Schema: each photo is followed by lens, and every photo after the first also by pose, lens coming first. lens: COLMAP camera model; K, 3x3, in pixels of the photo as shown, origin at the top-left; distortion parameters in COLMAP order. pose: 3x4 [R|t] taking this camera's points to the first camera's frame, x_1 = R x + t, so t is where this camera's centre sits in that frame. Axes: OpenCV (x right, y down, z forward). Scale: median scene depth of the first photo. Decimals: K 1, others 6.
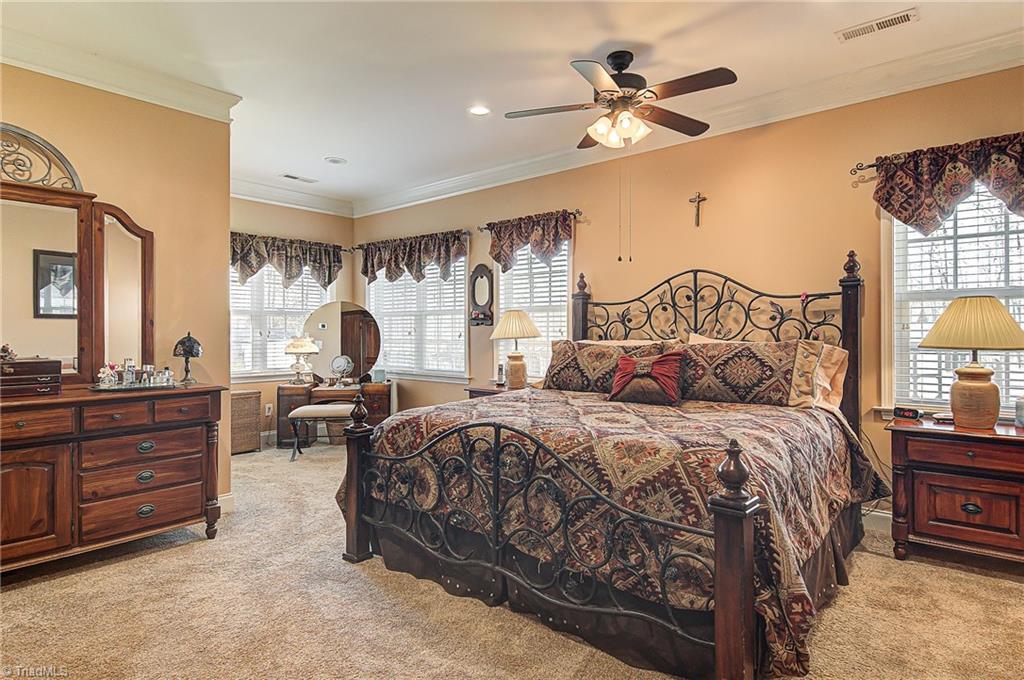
lens RADIAL K [[553.5, 0, 512.2], [0, 553.5, 338.1], [0, 0, 1]] dist [0.007597, -0.007843]
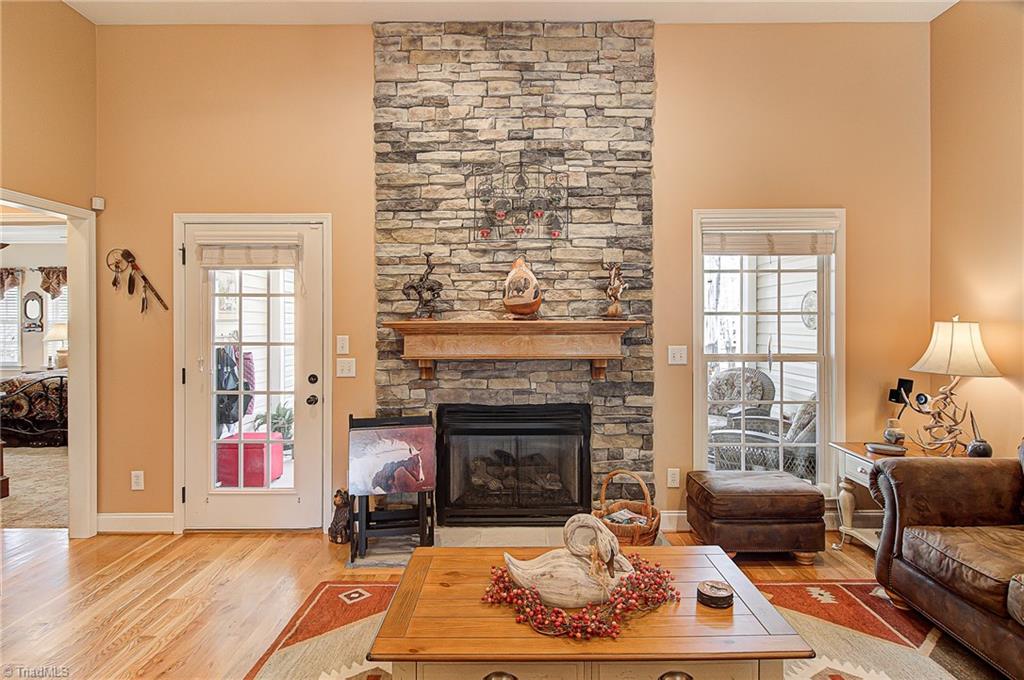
lens RADIAL K [[553.5, 0, 518.7], [0, 553.5, 325.9], [0, 0, 1]] dist [0.007597, -0.007843]
pose [[0.751013, -0.003346, 0.660279, -0.061347], [0.003709, 0.999993, 0.000848, -0.036402], [-0.660277, 0.001812, 0.751020, -1.108175]]
